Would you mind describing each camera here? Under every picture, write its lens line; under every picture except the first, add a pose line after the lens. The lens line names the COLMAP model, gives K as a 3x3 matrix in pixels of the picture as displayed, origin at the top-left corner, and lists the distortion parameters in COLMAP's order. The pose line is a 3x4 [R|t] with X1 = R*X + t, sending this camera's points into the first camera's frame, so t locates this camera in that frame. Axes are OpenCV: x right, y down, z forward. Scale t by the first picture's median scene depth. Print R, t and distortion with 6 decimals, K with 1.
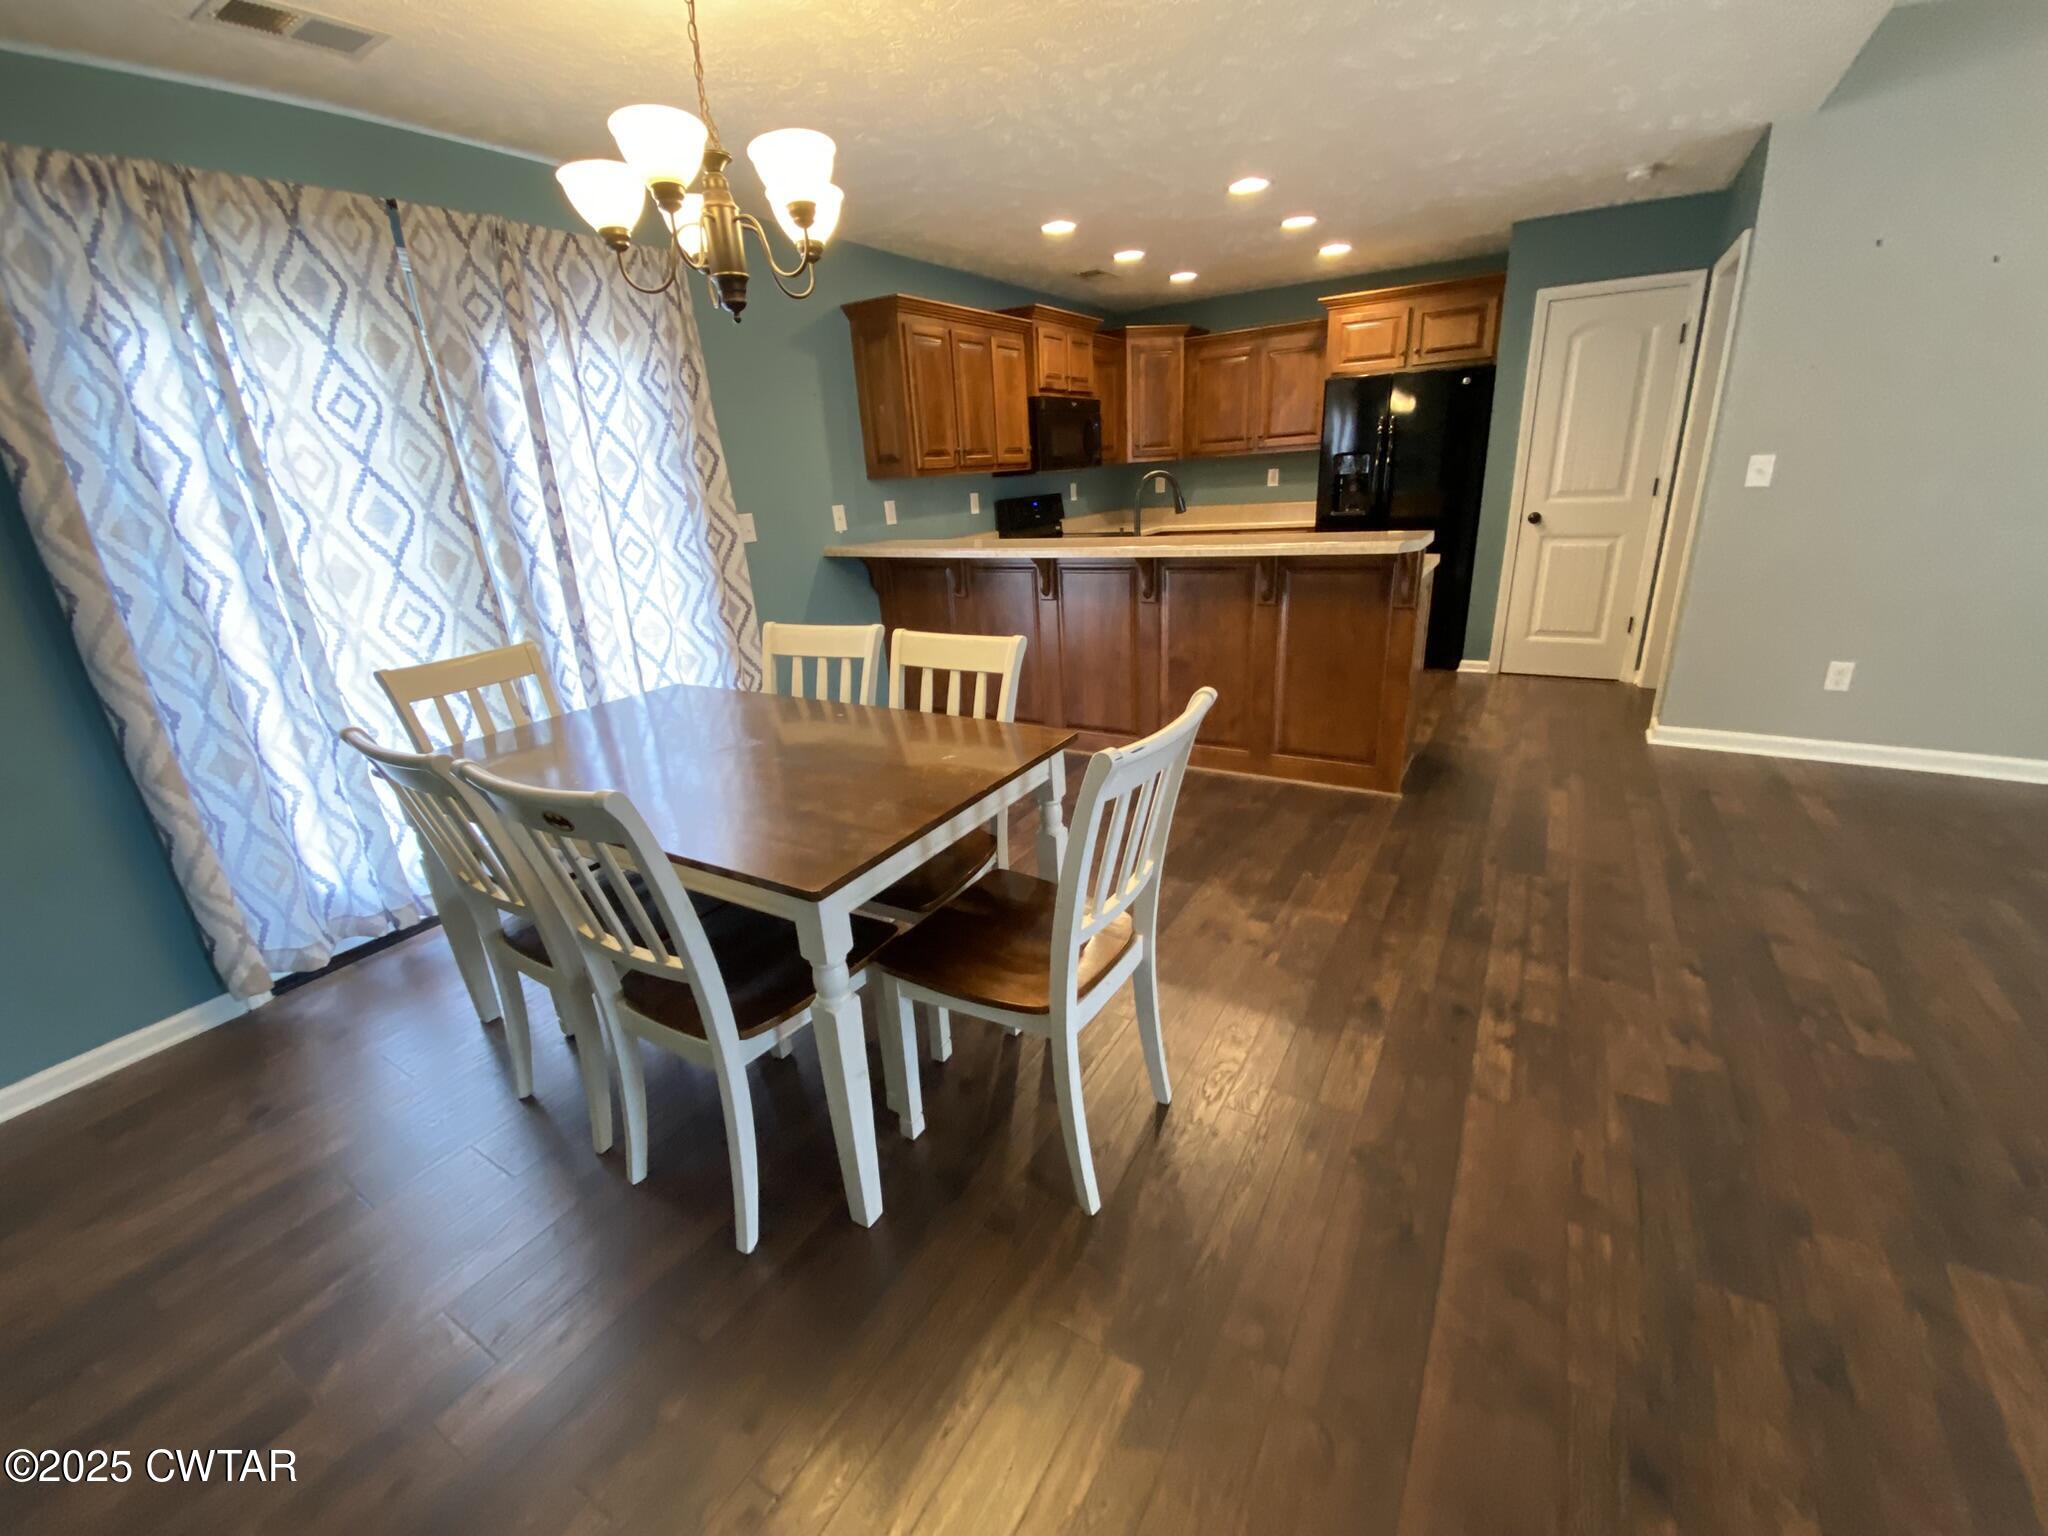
lens RADIAL K [[828.9, 0, 1019.6], [0, 828.9, 772.3], [0, 0, 1]] dist [0.019858, -0.020802]
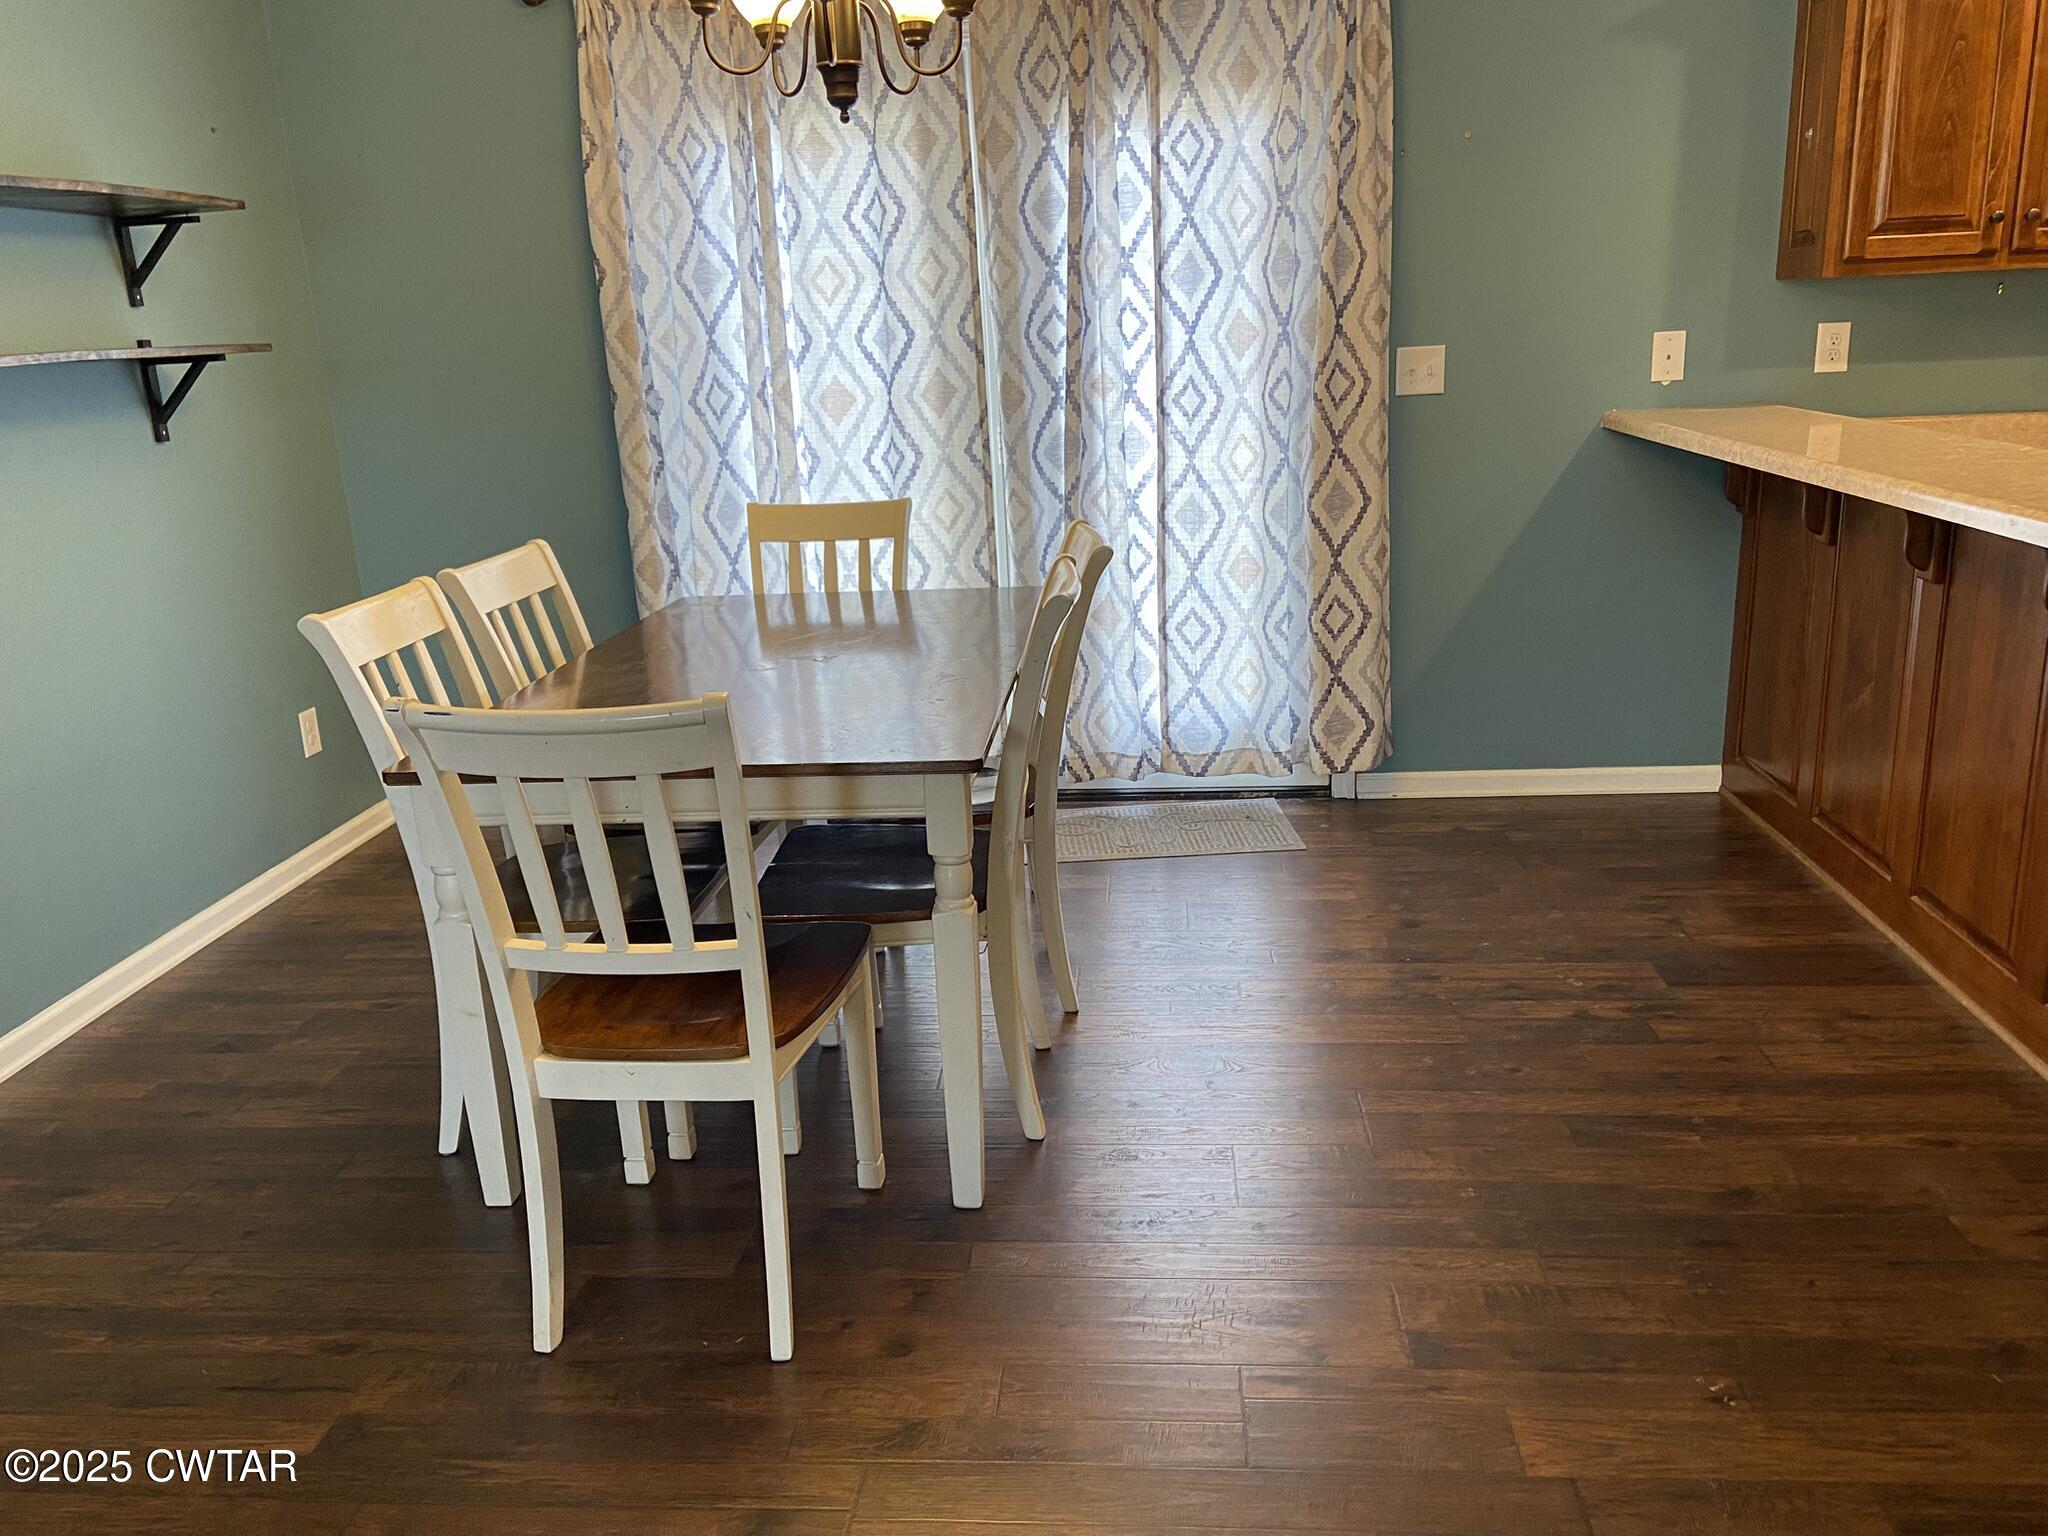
lens RADIAL K [[1539.5, 0, 1021.8], [0, 1539.5, 762.4], [0, 0, 1]] dist [0.122156, -0.153602]
pose [[0.446663, 0.282719, -0.848859, 0.759800], [-0.286147, 0.944071, 0.163861, -0.176377], [0.847710, 0.169708, 0.502581, 0.338679]]
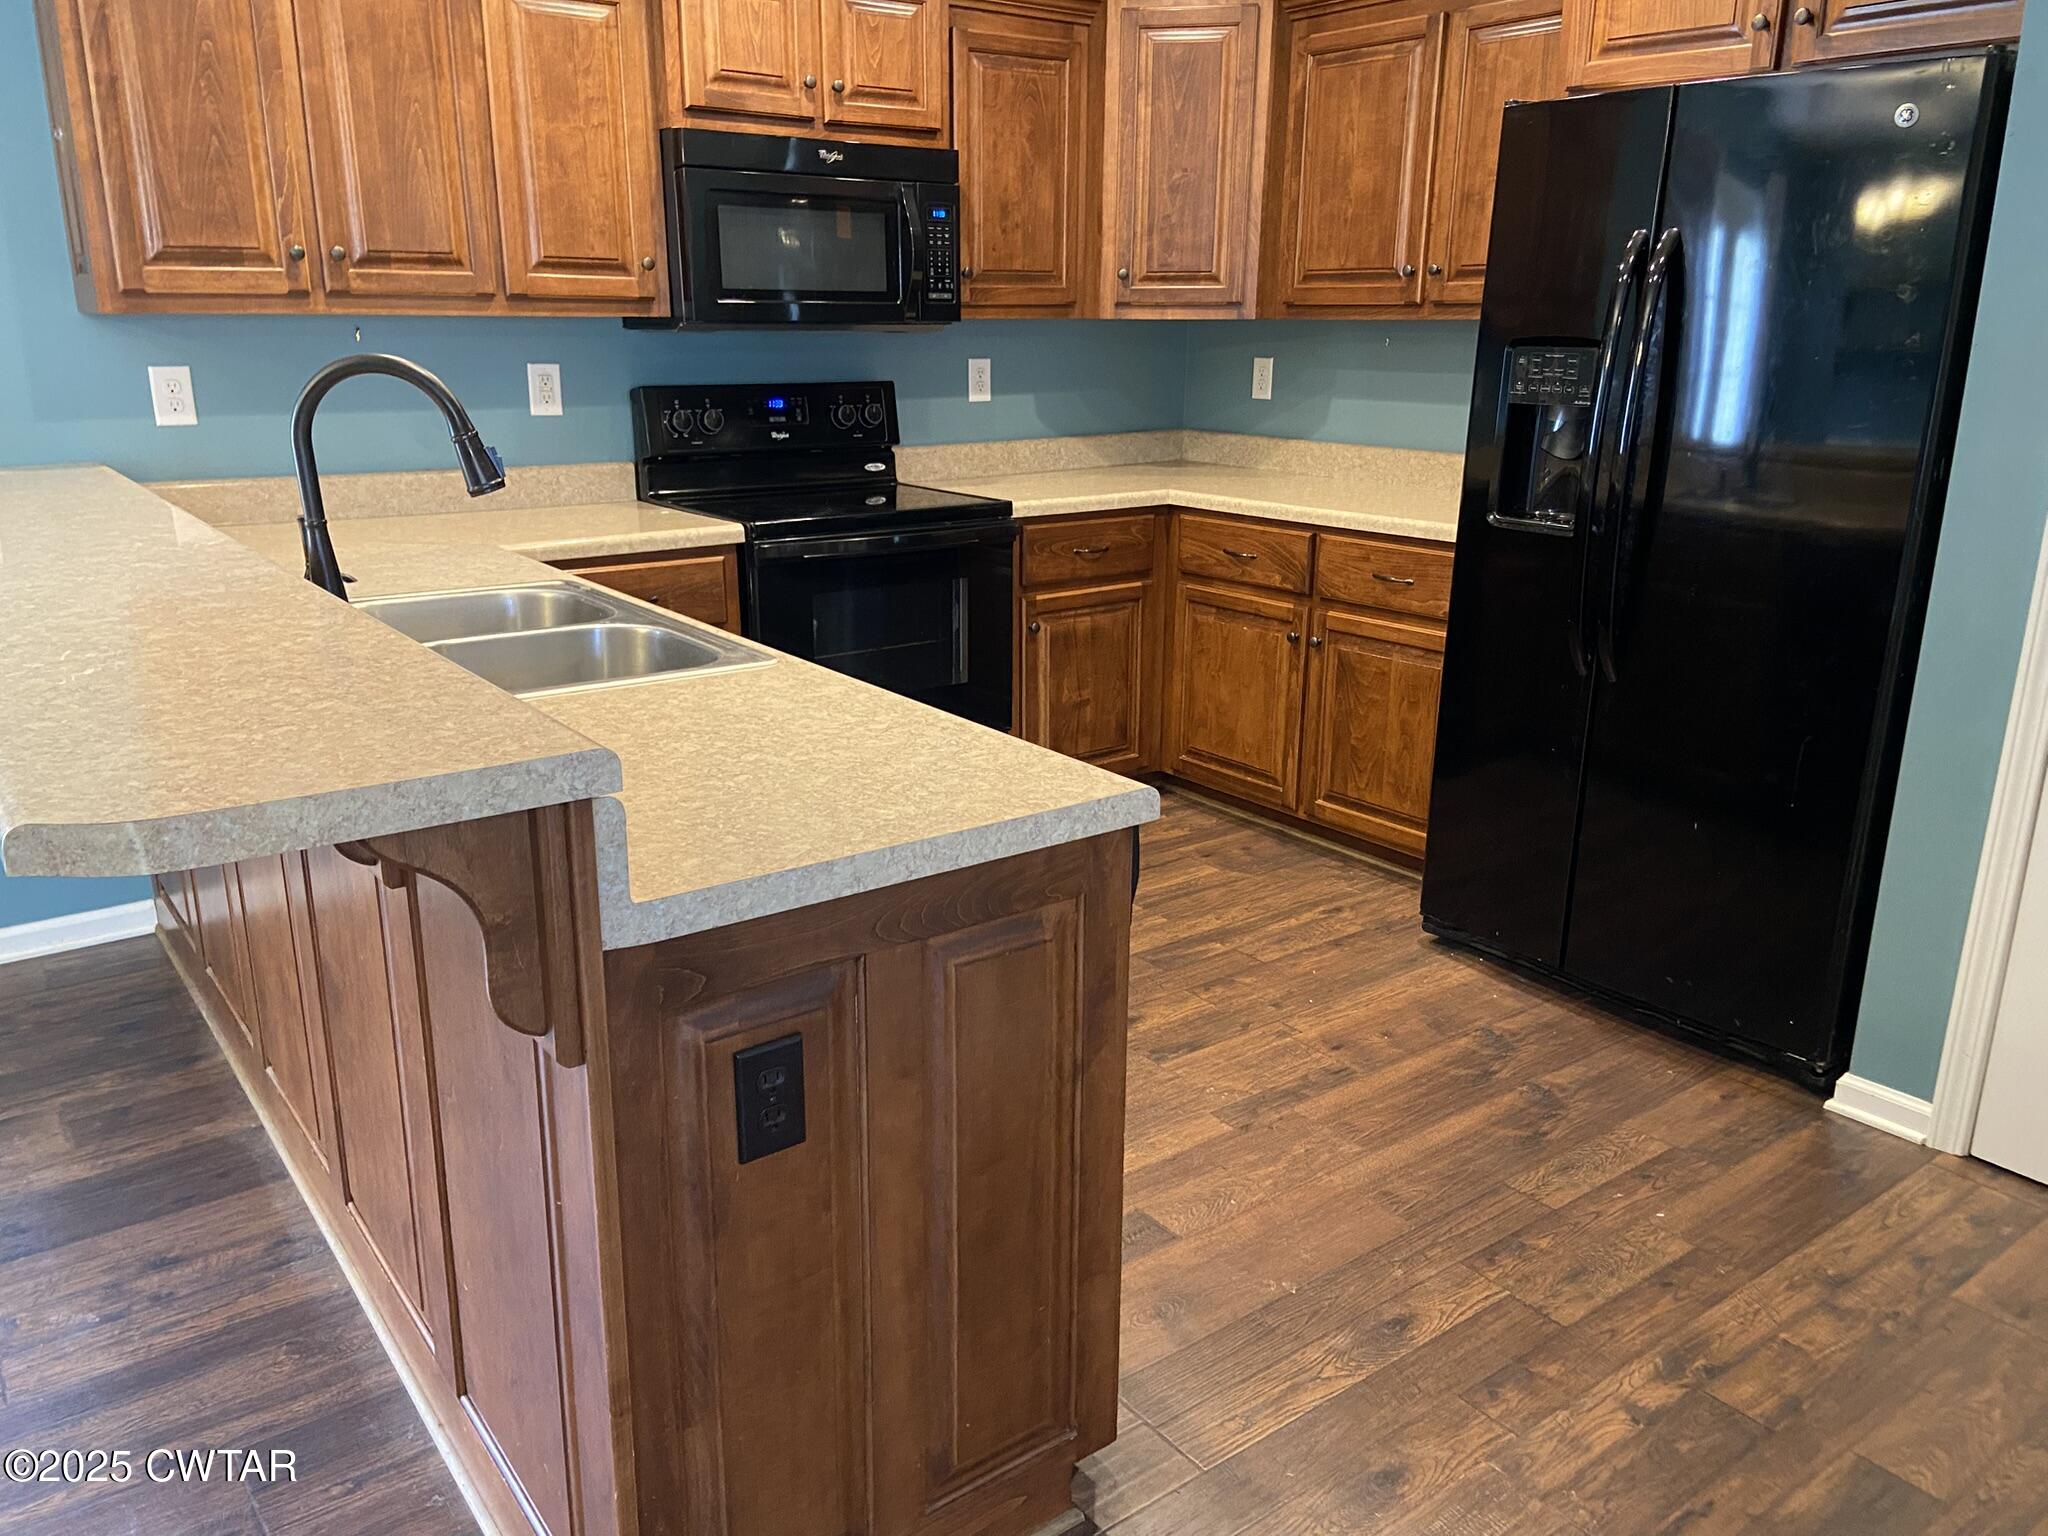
lens RADIAL K [[1539.5, 0, 1021.8], [0, 1539.5, 762.4], [0, 0, 1]] dist [0.122156, -0.153602]
pose [[0.927697, 0.165445, -0.334674, 0.814603], [-0.182892, 0.982907, -0.021069, -0.330953], [0.325467, 0.080755, 0.942099, 0.731596]]
